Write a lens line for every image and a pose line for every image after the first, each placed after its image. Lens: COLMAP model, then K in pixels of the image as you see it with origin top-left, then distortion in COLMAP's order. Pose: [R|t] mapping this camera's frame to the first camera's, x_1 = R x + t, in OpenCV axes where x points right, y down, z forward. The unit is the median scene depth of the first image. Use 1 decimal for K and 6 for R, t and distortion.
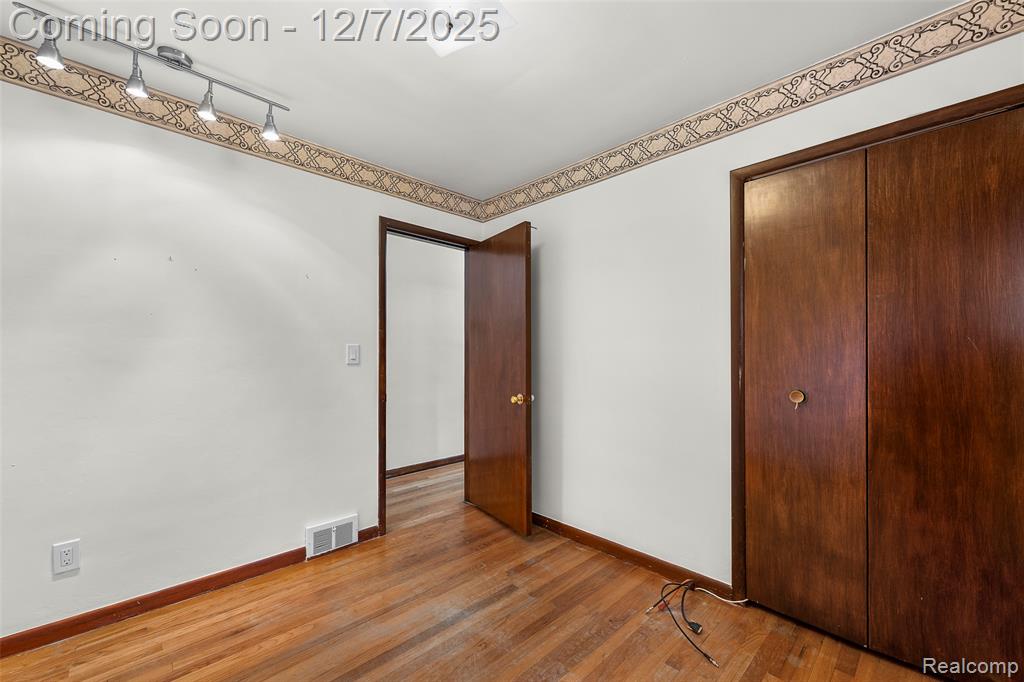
lens RADIAL K [[413.8, 0, 506.3], [0, 413.8, 349.9], [0, 0, 1]] dist [0.000076, -0.000398]
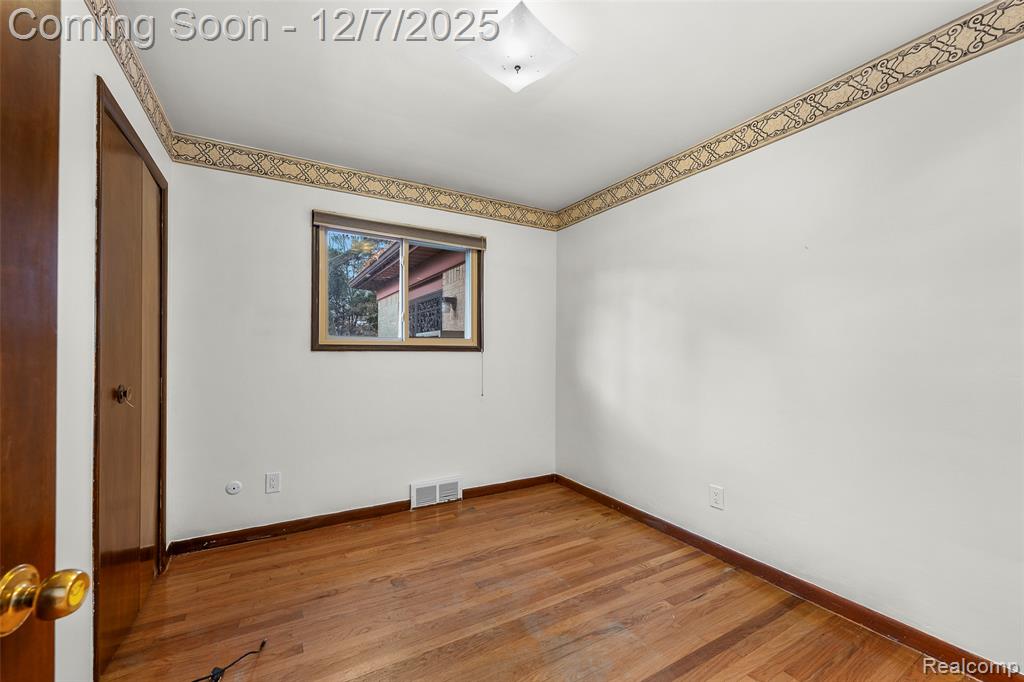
lens RADIAL K [[412.9, 0, 525.9], [0, 412.9, 342.4], [0, 0, 1]] dist [-0.000145, 0.006144]
pose [[0.973254, 0.010618, -0.229488, 0.163161], [-0.009972, 0.999942, 0.003975, -0.005547], [0.229517, -0.001580, 0.973303, -0.160674]]
